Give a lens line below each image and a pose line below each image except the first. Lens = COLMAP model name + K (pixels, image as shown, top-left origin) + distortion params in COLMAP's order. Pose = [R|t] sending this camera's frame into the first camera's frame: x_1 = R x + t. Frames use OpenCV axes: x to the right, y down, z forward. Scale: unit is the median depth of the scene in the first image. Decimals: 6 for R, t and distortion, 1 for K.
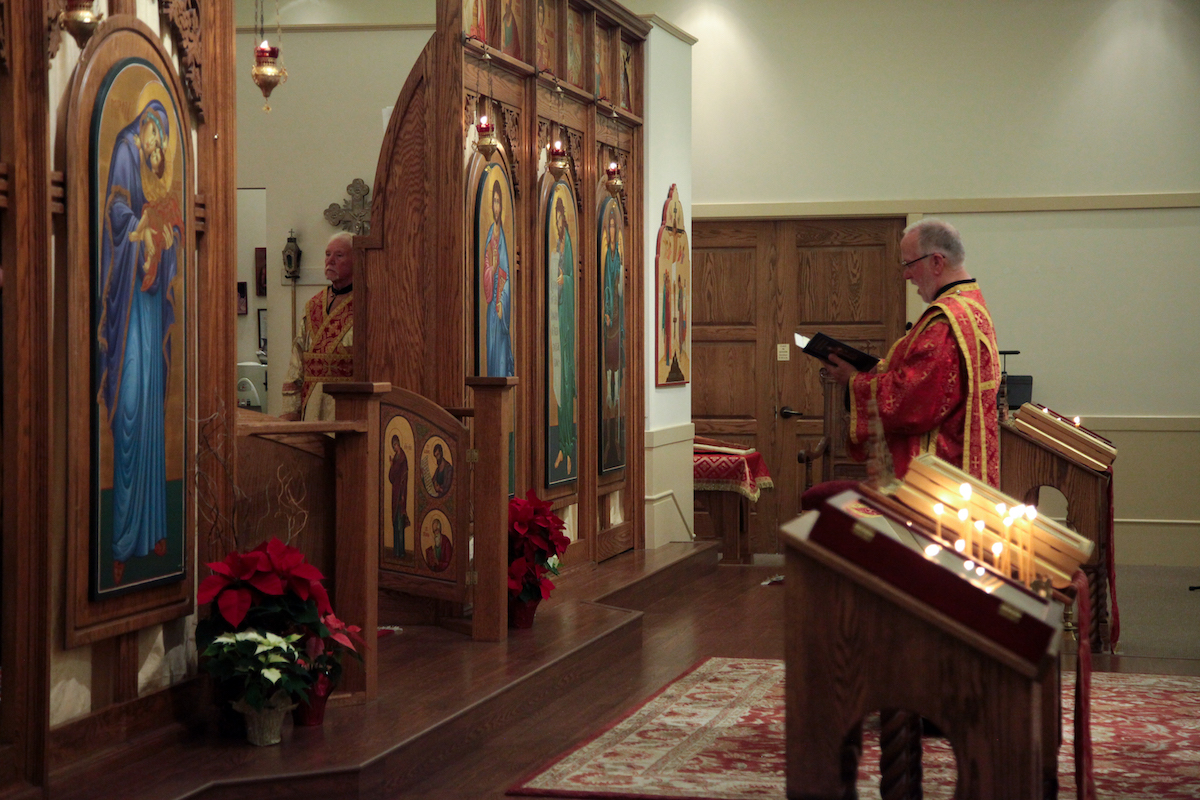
lens RADIAL K [[2353.0, 0, 600.0], [0, 2353.0, 400.0], [0, 0, 1]] dist [0.353944, 0.010079]
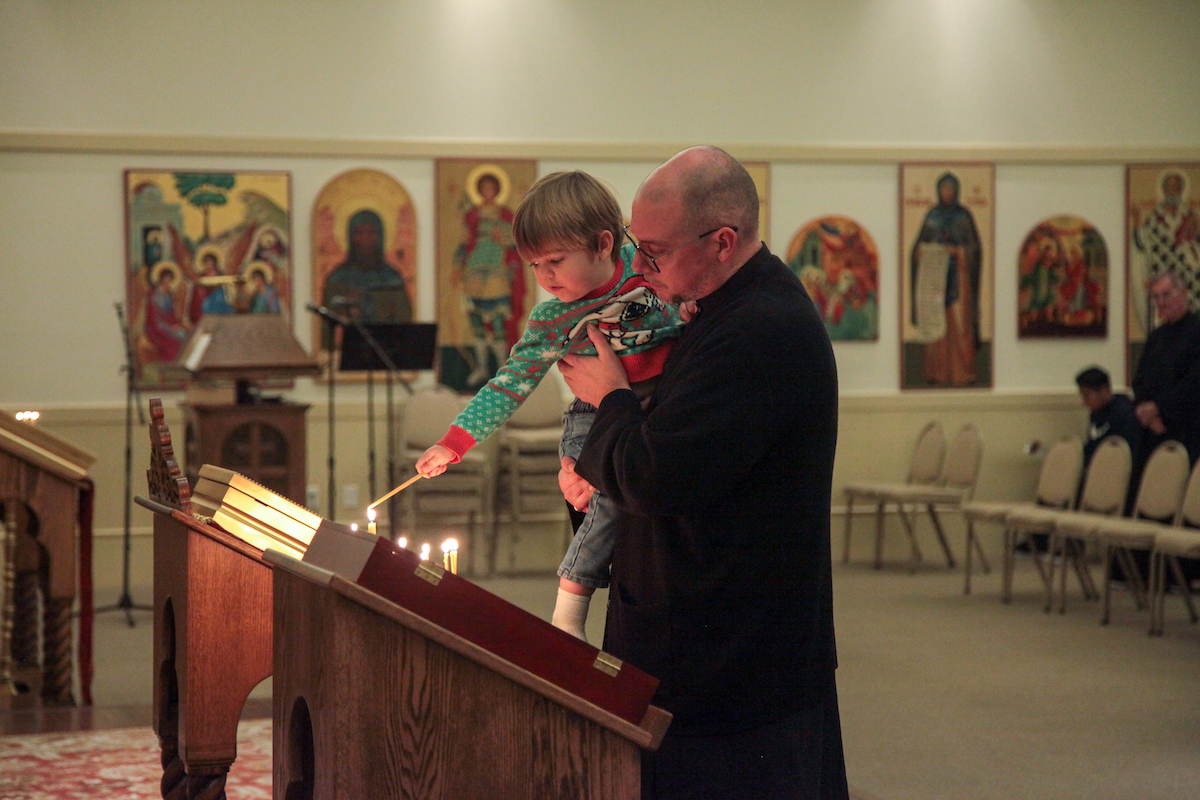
lens RADIAL K [[2852.8, 0, 600.0], [0, 2852.8, 400.0], [0, 0, 1]] dist [0.492714, -0.190906]
pose [[0.864289, -0.018539, 0.502654, -0.171632], [0.015664, 0.999828, 0.009942, -0.004582], [-0.502752, -0.000719, 0.864431, 0.100632]]
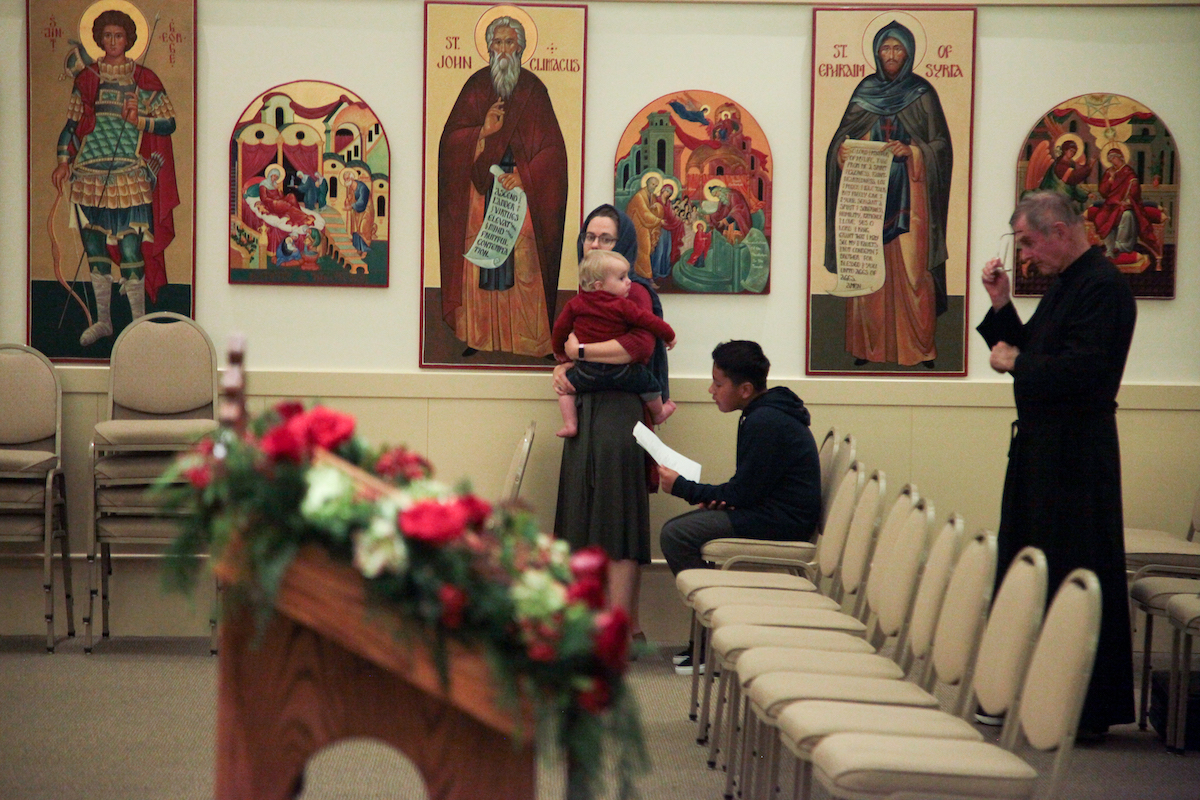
lens RADIAL K [[3348.4, 0, 600.0], [0, 3348.4, 400.0], [0, 0, 1]] dist [0.637824, -0.172606]
pose [[0.969690, 0.007206, 0.244234, 0.652029], [-0.012402, 0.999728, 0.019742, -0.004663], [-0.244025, -0.022173, 0.969515, 0.359909]]
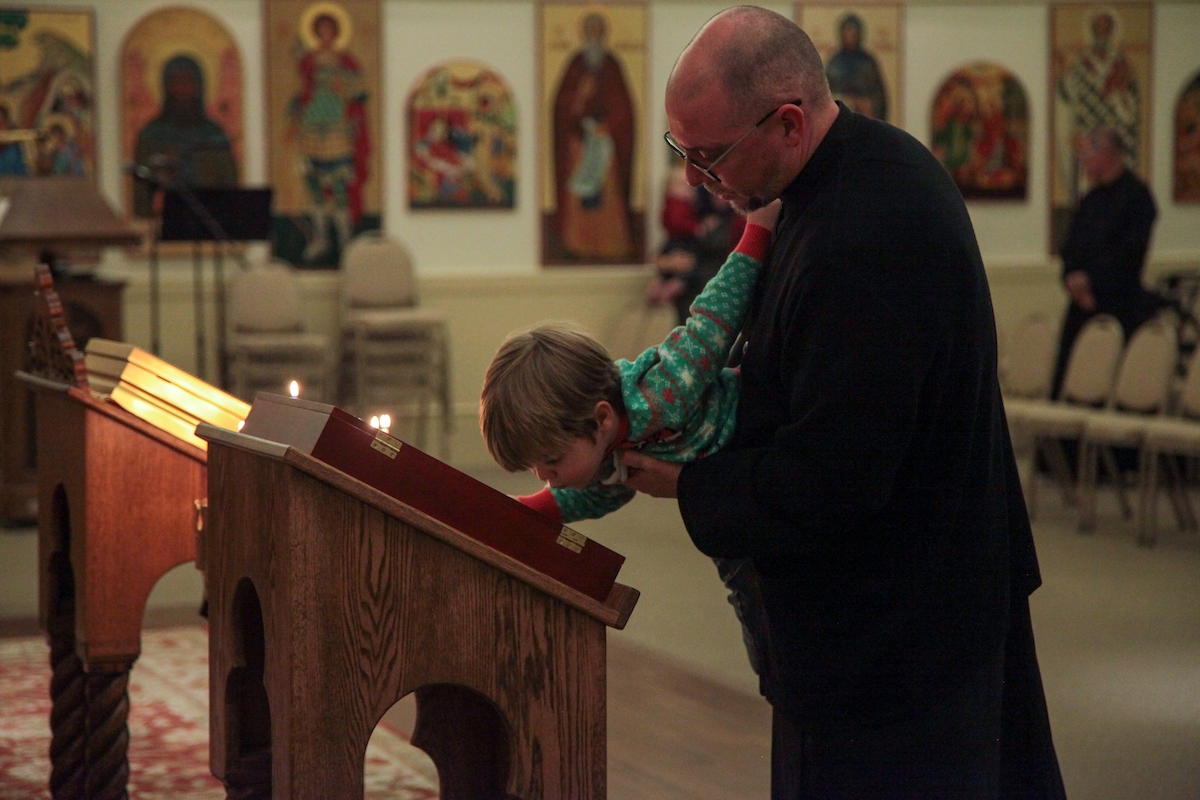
lens RADIAL K [[3348.4, 0, 600.0], [0, 3348.4, 400.0], [0, 0, 1]] dist [0.637824, -0.172606]
pose [[0.835842, -0.042823, 0.547297, -0.223778], [0.020753, 0.998705, 0.046448, -0.002498], [-0.548578, -0.027465, 0.835648, 0.061225]]
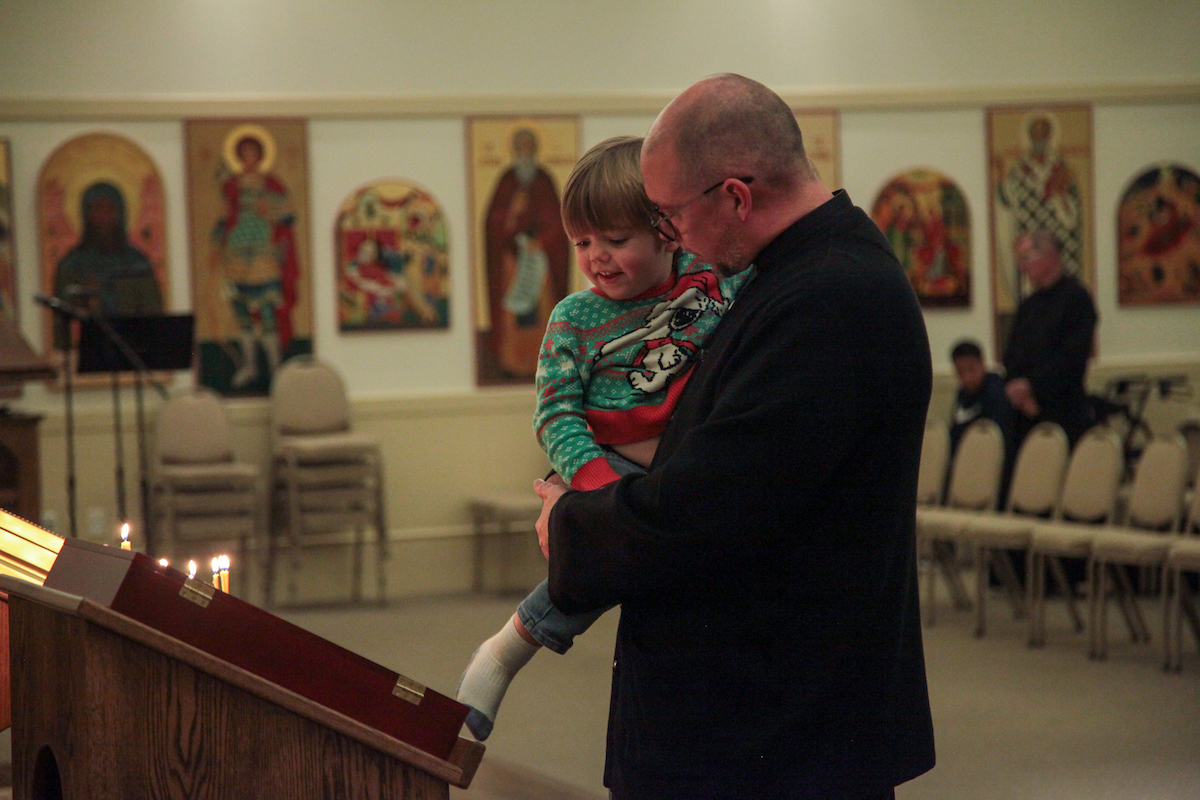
lens RADIAL K [[3348.4, 0, 600.0], [0, 3348.4, 400.0], [0, 0, 1]] dist [0.637824, -0.172606]
pose [[0.830410, -0.046612, 0.555199, -0.176954], [0.048047, 0.998773, 0.011989, -0.001878], [-0.555077, 0.016720, 0.831631, 0.091515]]
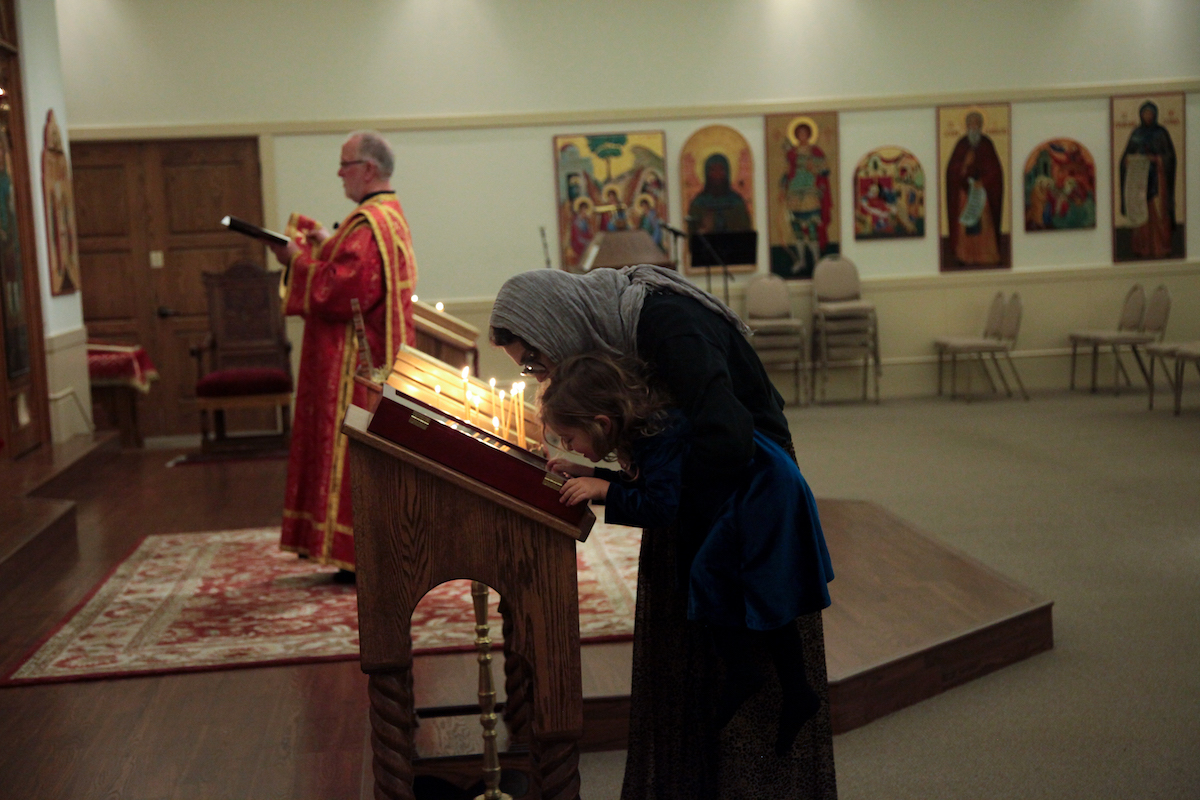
lens RADIAL K [[1945.2, 0, 600.0], [0, 1945.2, 400.0], [0, 0, 1]] dist [0.228546, 0.089321]
pose [[0.946080, -0.070496, 0.316169, -0.052645], [0.053055, 0.996574, 0.063448, -0.003691], [-0.319558, -0.043252, 0.946579, 0.071290]]
